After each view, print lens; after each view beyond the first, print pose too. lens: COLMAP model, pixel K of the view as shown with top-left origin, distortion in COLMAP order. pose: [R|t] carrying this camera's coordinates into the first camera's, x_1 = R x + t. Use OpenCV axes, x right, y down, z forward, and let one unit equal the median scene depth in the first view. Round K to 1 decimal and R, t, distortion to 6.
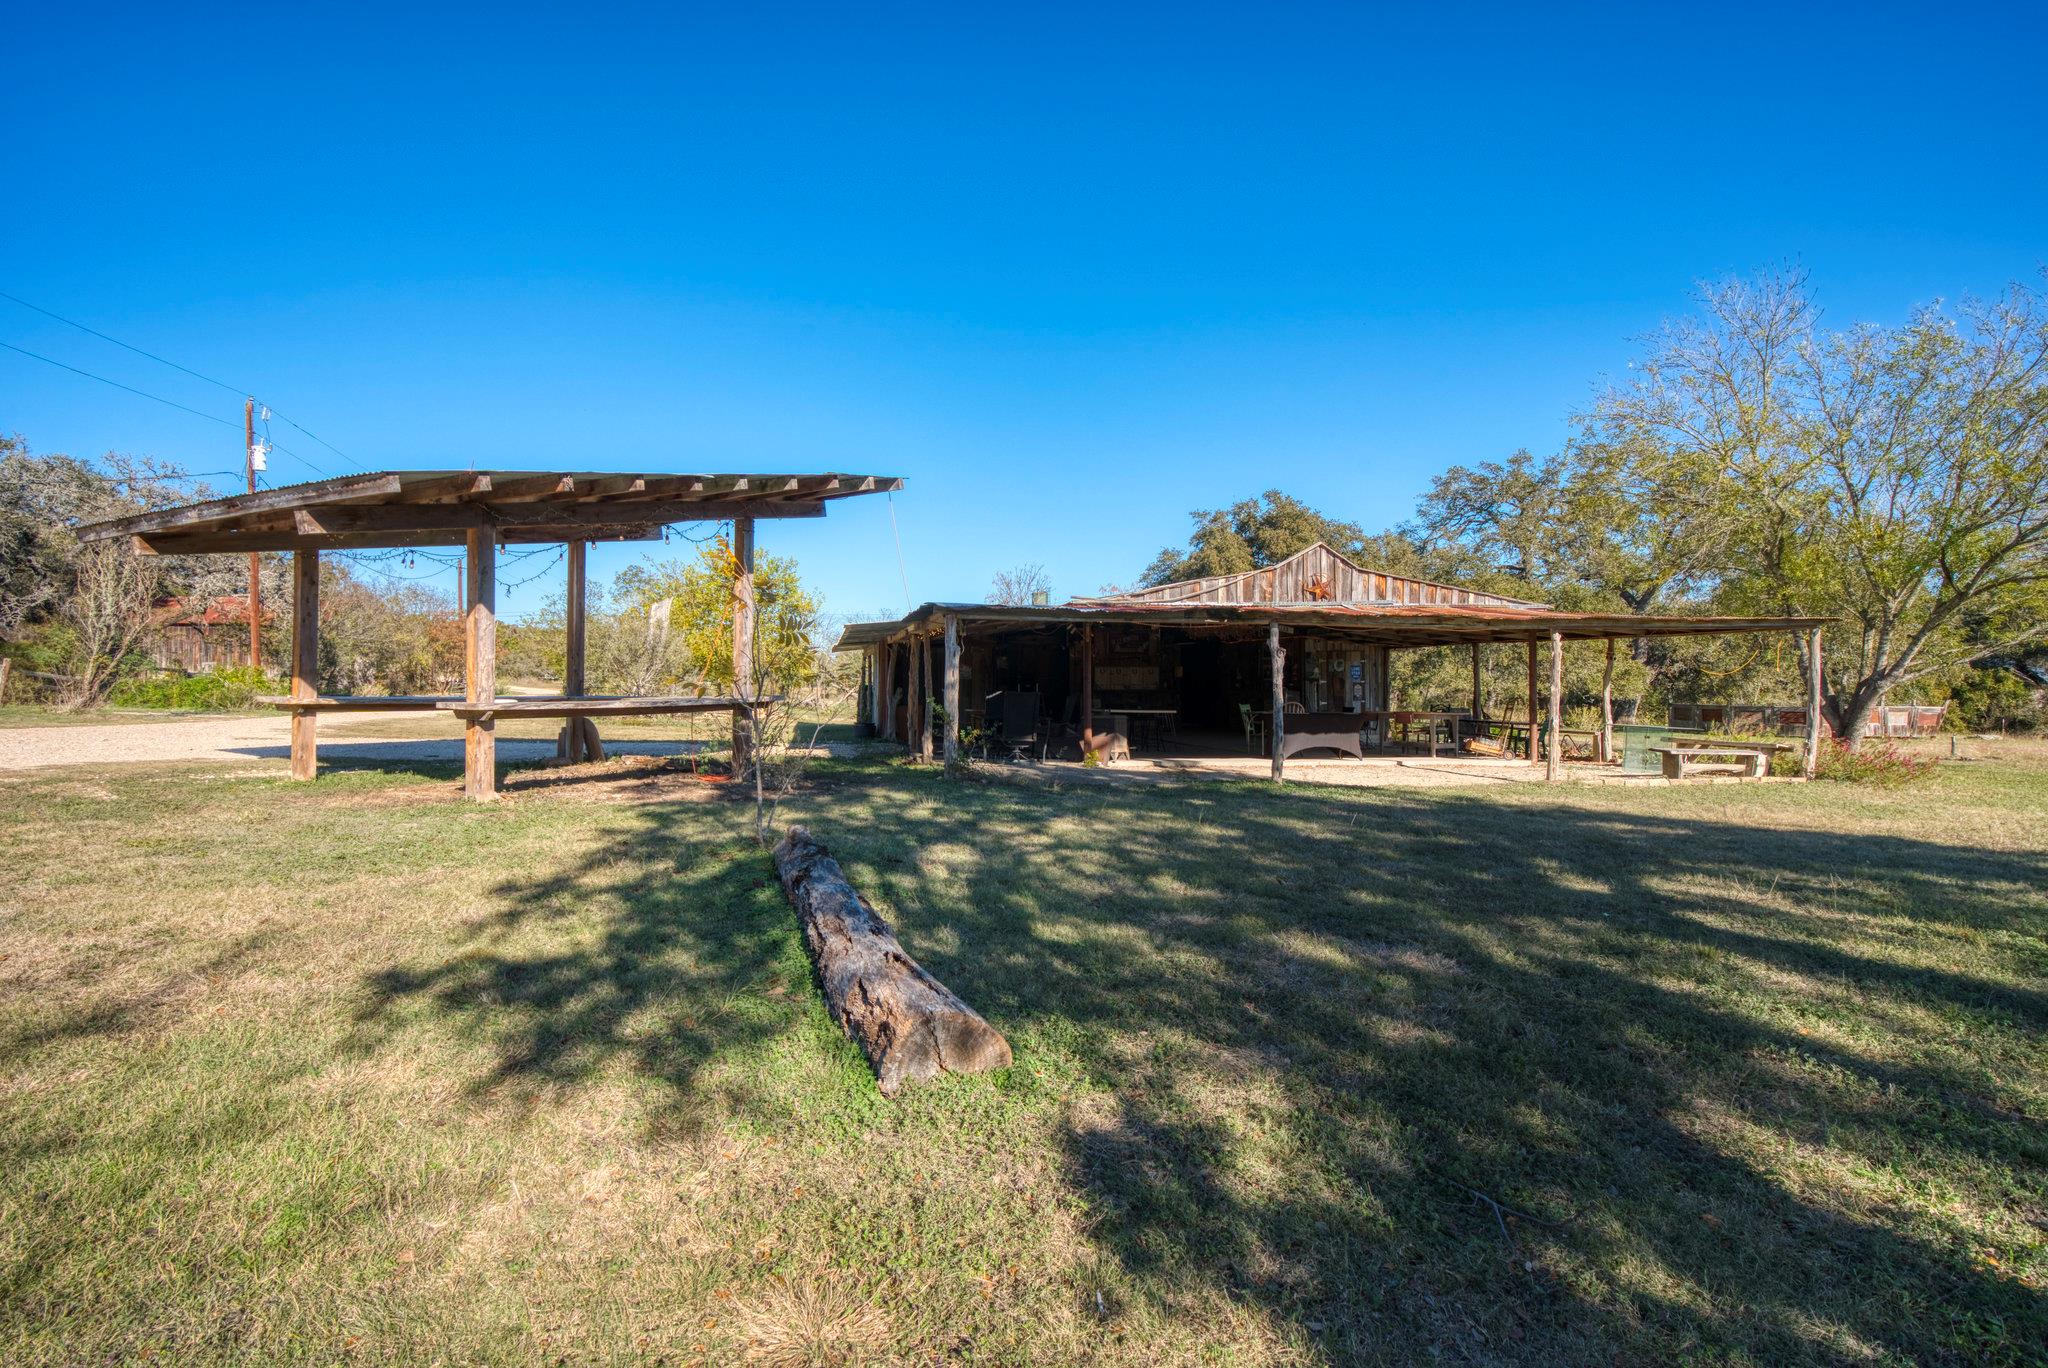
lens RADIAL K [[996.2, 0, 1024.0], [0, 996.2, 684.0], [0, 0, 1]] dist [-0.003457, -0.000214]
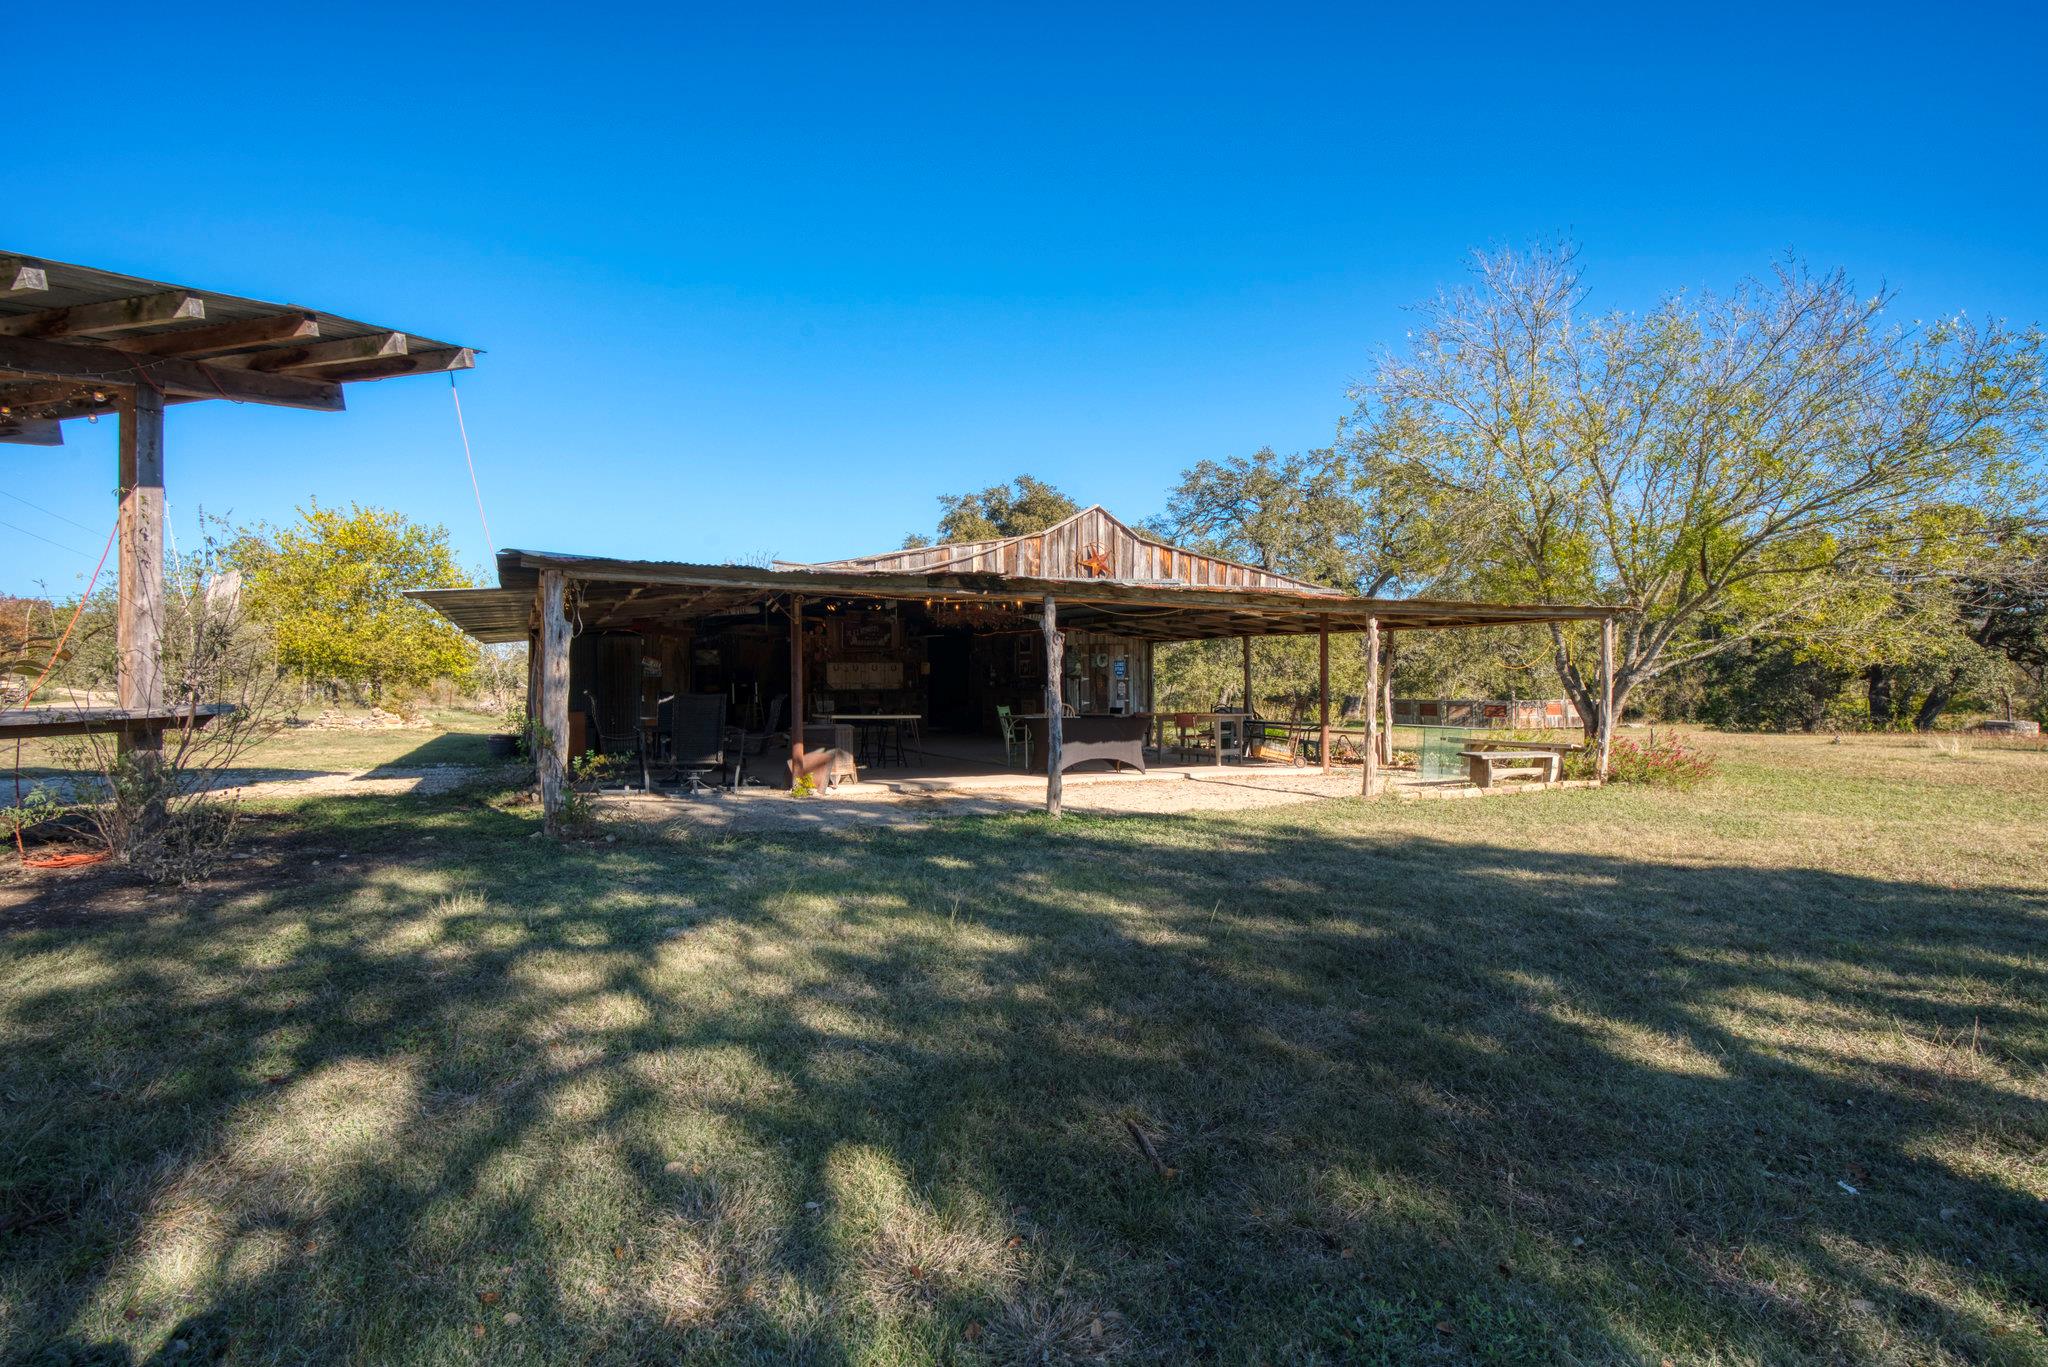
lens RADIAL K [[996.2, 0, 1024.0], [0, 996.2, 683.5], [0, 0, 1]] dist [-0.003457, -0.000214]
pose [[0.968922, -0.004653, 0.247323, 0.040270], [0.004460, 0.999989, 0.001338, 0.000732], [-0.247326, -0.000193, 0.968932, 0.230791]]
